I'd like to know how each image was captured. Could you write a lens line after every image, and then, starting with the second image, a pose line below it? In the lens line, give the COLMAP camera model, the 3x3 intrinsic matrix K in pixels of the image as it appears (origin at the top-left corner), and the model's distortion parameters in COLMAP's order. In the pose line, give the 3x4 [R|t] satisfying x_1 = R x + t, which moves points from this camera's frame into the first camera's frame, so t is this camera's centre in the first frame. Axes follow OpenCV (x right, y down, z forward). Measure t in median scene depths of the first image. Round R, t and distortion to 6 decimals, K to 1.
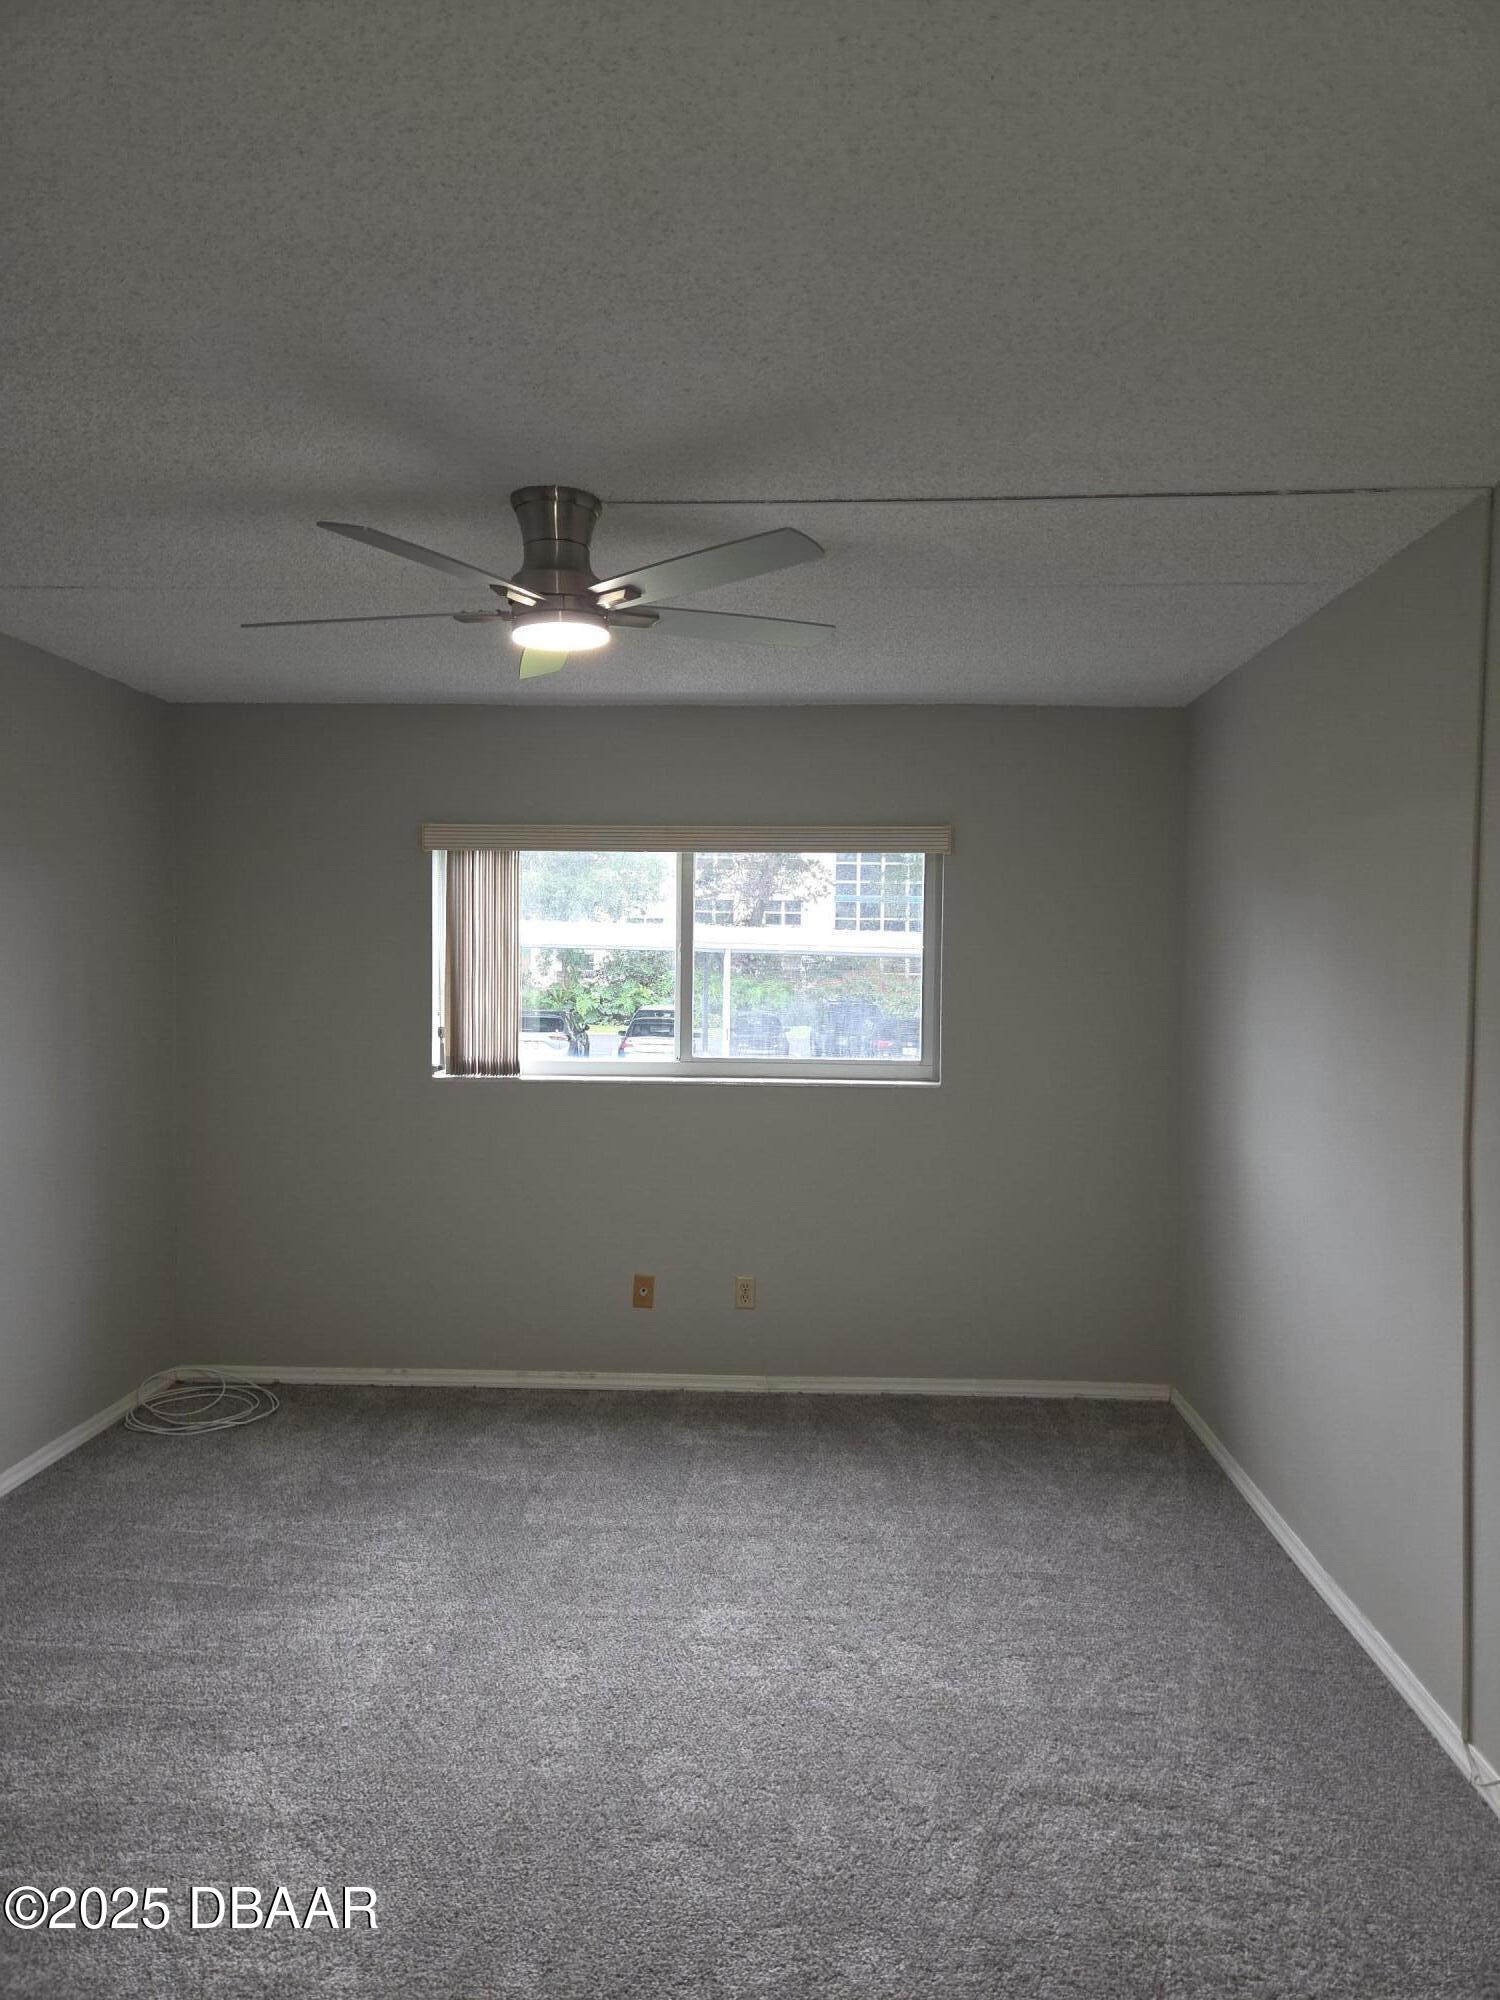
lens RADIAL K [[1351.1, 0, 757.5], [0, 1351.1, 1001.3], [0, 0, 1]] dist [0.071245, -0.051548]
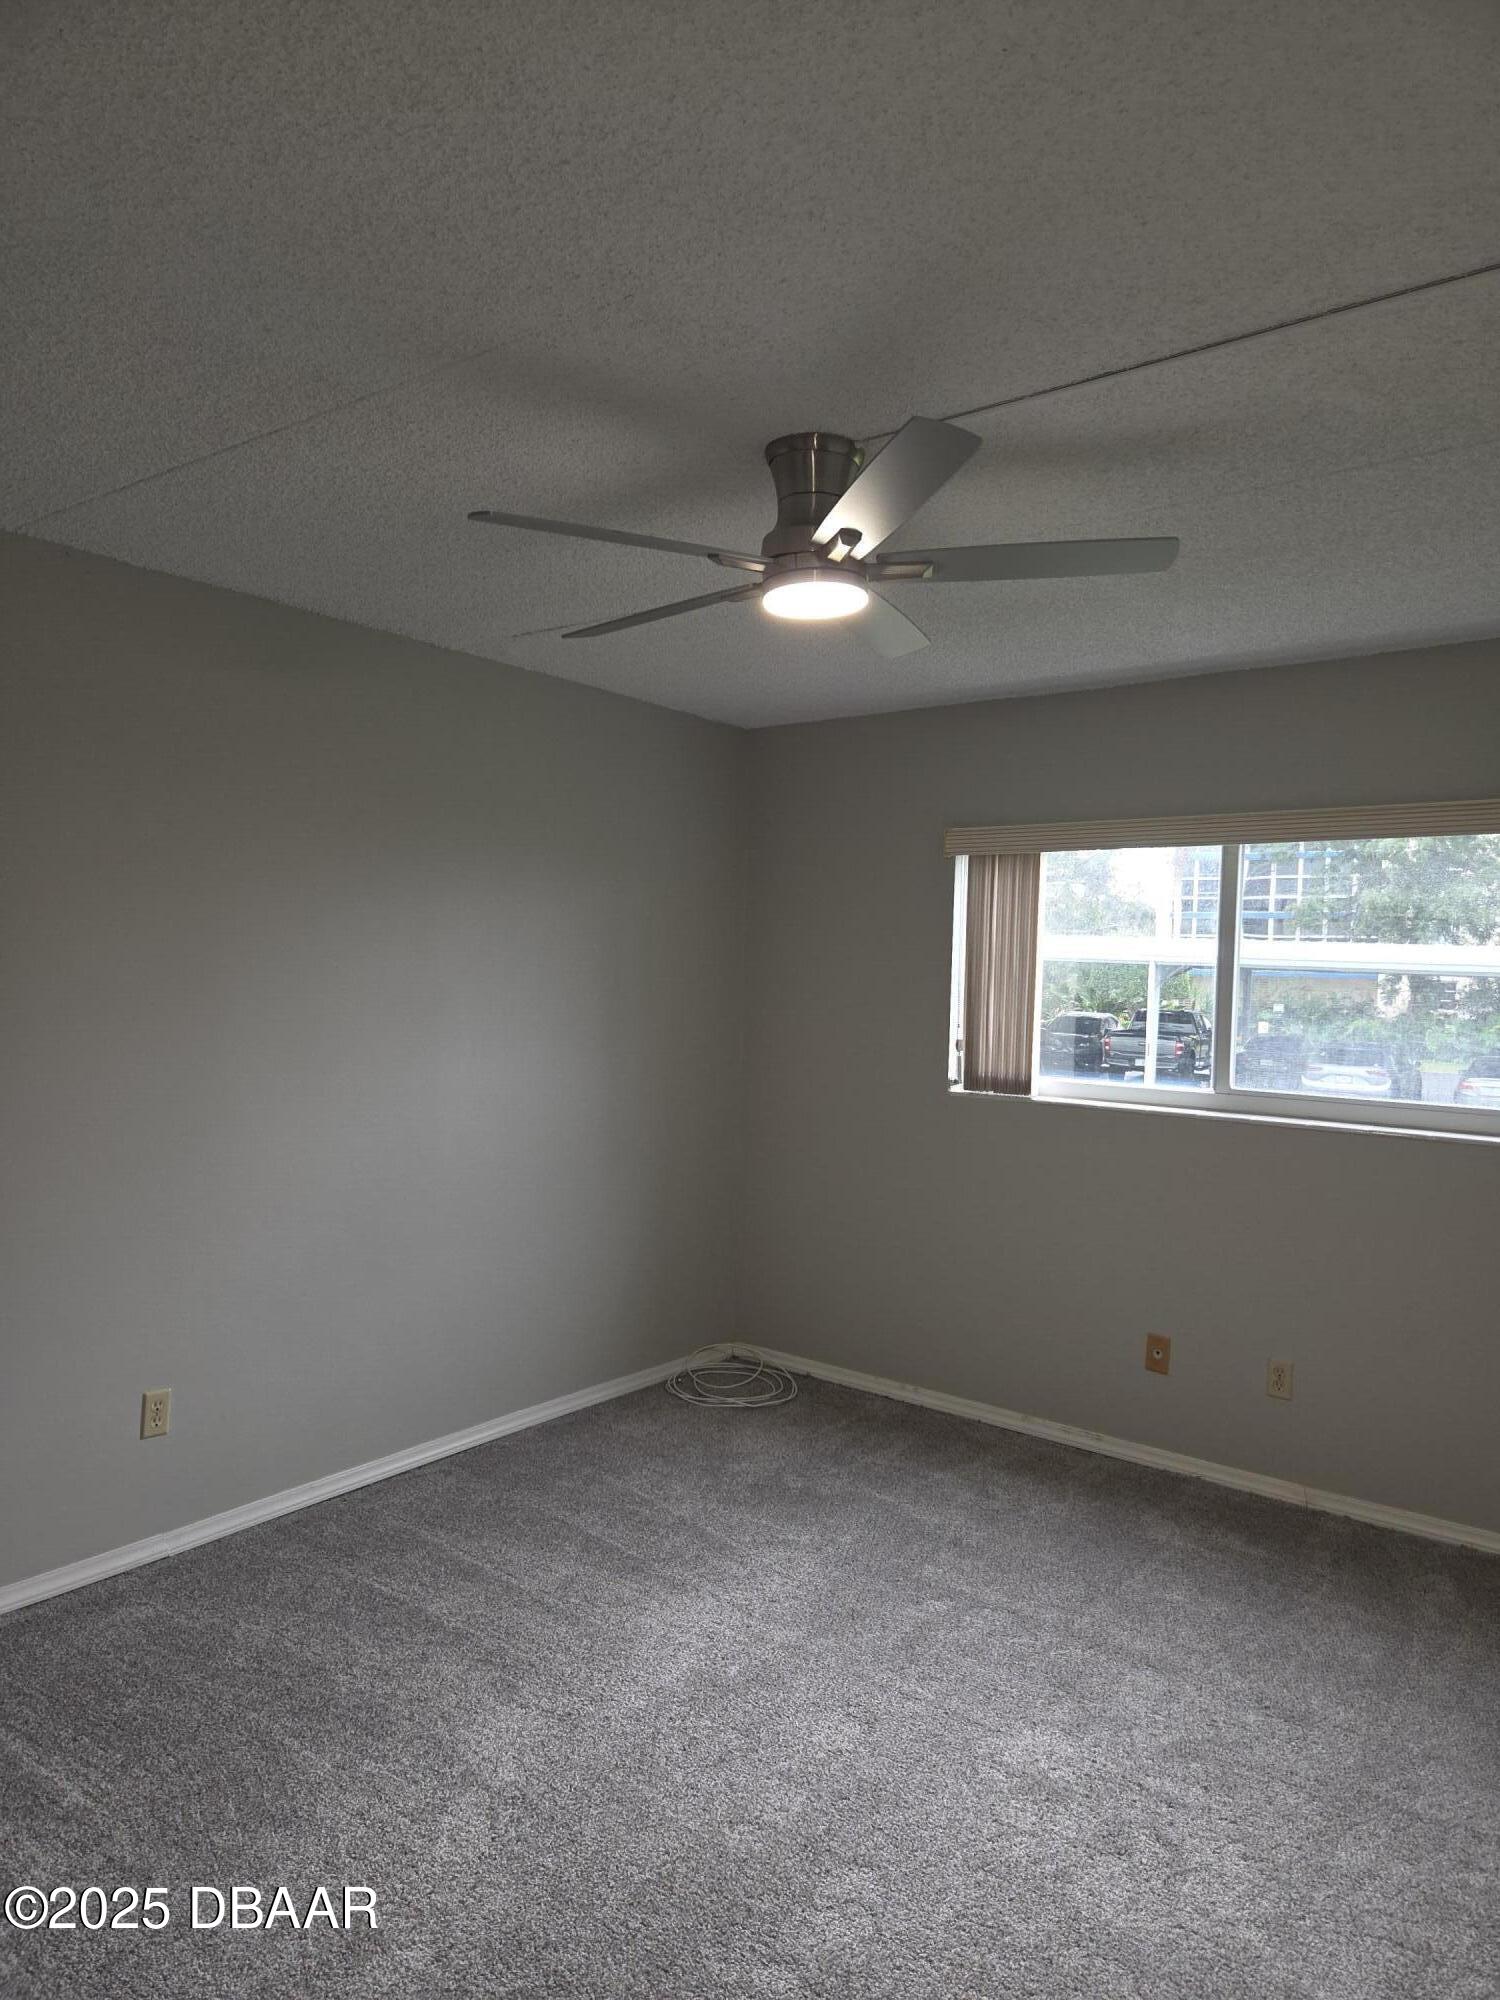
lens RADIAL K [[1346.4, 0, 754.5], [0, 1346.4, 1021.9], [0, 0, 1]] dist [0.072373, -0.055661]
pose [[0.817984, 0.037167, -0.574039, 0.208727], [-0.038674, 0.999206, 0.009586, 0.003038], [0.573939, 0.014360, 0.818772, 0.143617]]
